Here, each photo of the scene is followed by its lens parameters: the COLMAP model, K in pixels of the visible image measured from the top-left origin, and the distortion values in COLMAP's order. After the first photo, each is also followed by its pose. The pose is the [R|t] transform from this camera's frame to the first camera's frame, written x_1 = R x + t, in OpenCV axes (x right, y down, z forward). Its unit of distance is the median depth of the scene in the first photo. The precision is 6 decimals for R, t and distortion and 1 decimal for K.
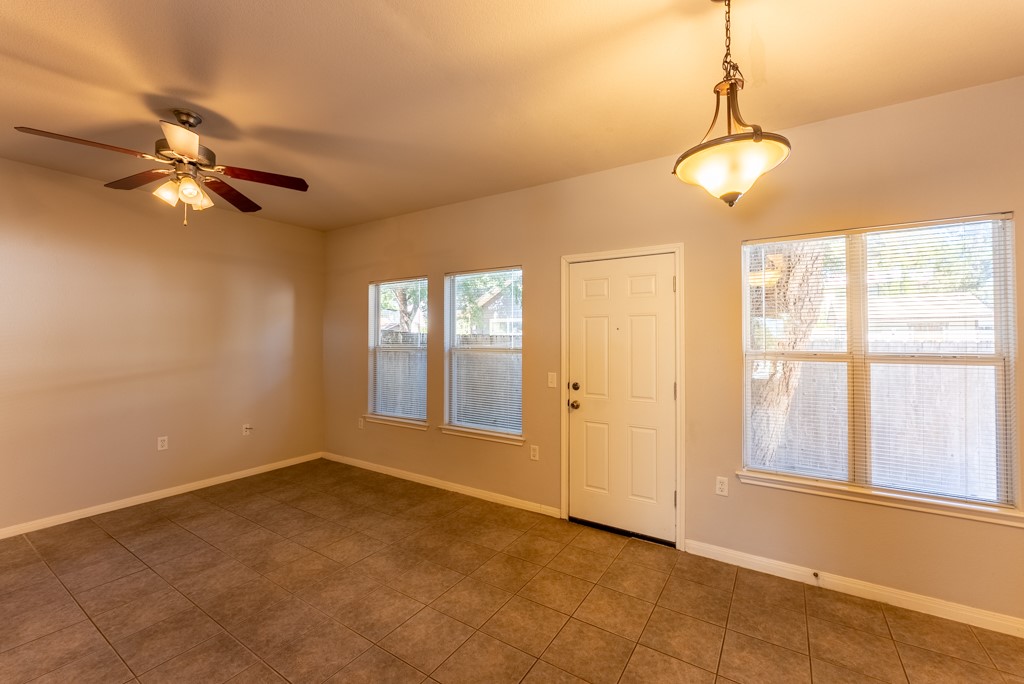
lens RADIAL K [[418.9, 0, 511.2], [0, 418.9, 330.7], [0, 0, 1]] dist [-0.006211, 0.000236]
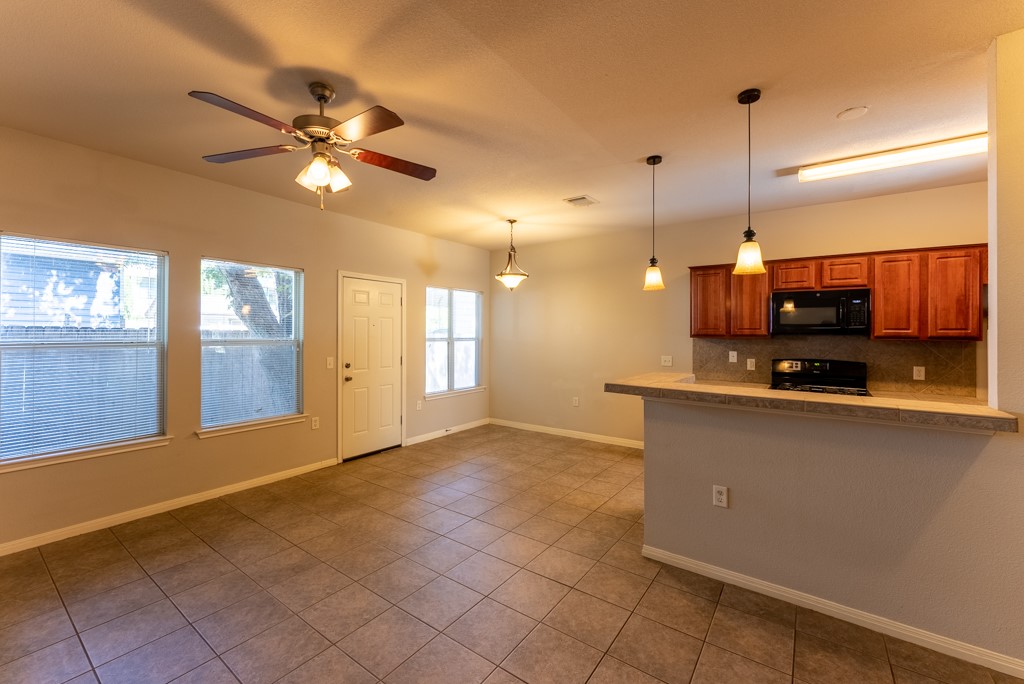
lens RADIAL K [[418.9, 0, 511.2], [0, 418.9, 330.7], [0, 0, 1]] dist [-0.006211, 0.000236]
pose [[0.053388, 0.003511, 0.998568, -1.316920], [-0.024340, 0.999701, -0.002213, 0.006110], [-0.998277, -0.024187, 0.053458, 0.408127]]
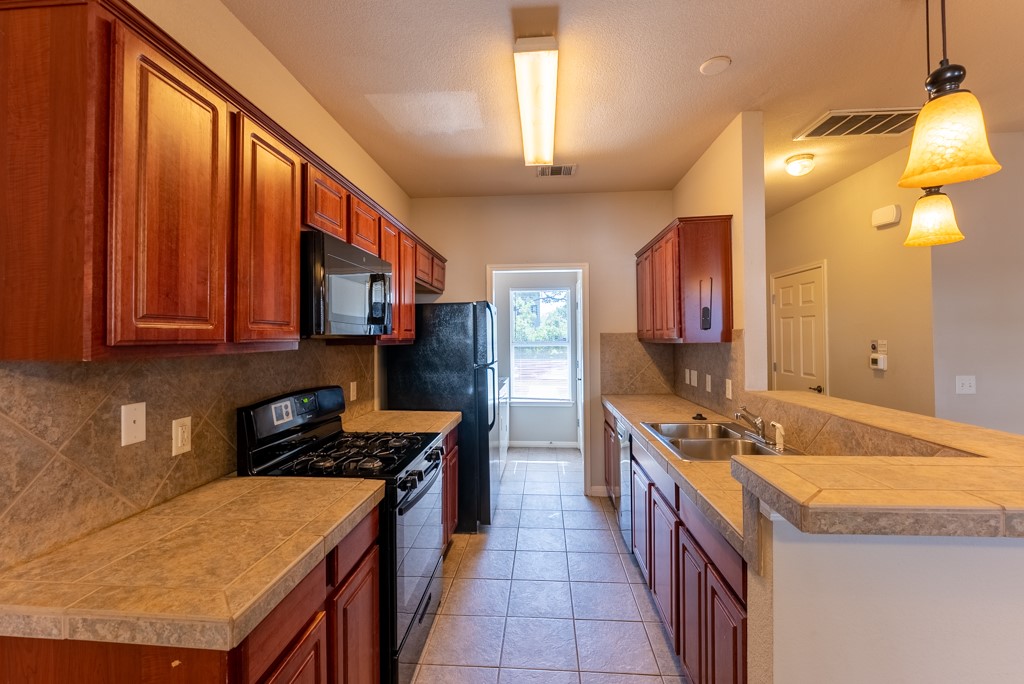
lens RADIAL K [[429.8, 0, 511.8], [0, 429.8, 331.2], [0, 0, 1]] dist [-0.005025, 0.000120]
pose [[-0.877508, -0.001256, -0.479561, 0.110017], [0.015629, 0.999390, -0.031216, 0.005991], [0.479308, -0.034888, -0.876953, 0.233763]]
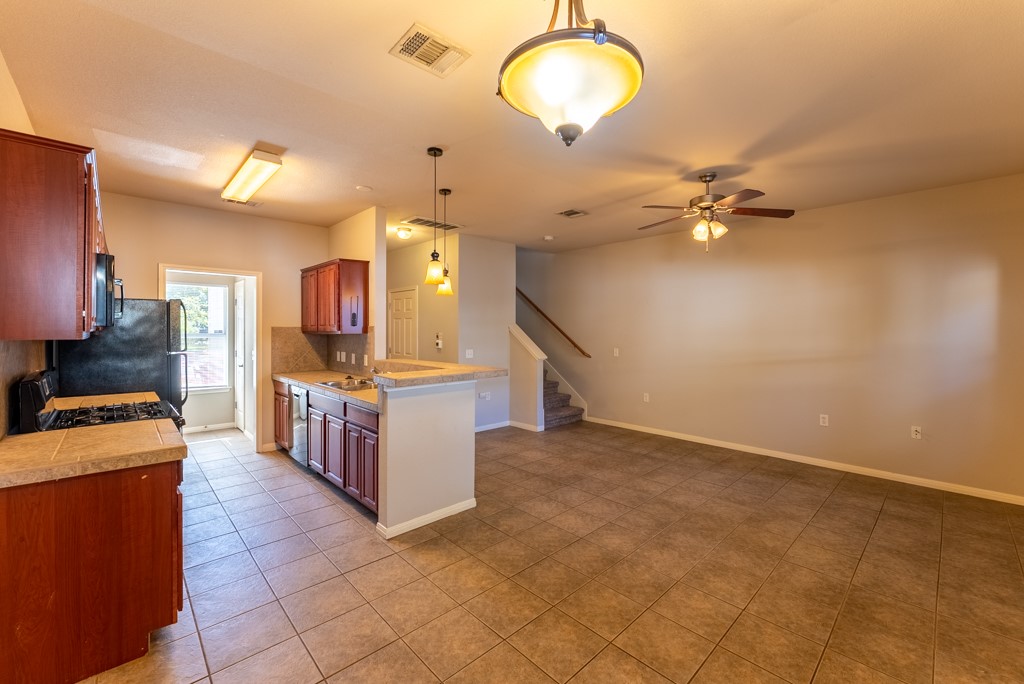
lens RADIAL K [[418.9, 0, 511.2], [0, 418.9, 330.7], [0, 0, 1]] dist [-0.006211, 0.000236]
pose [[-0.238185, -0.000013, -0.971220, 0.621487], [0.016237, 0.999860, -0.003995, 0.012538], [0.971084, -0.016722, -0.238151, 0.530564]]
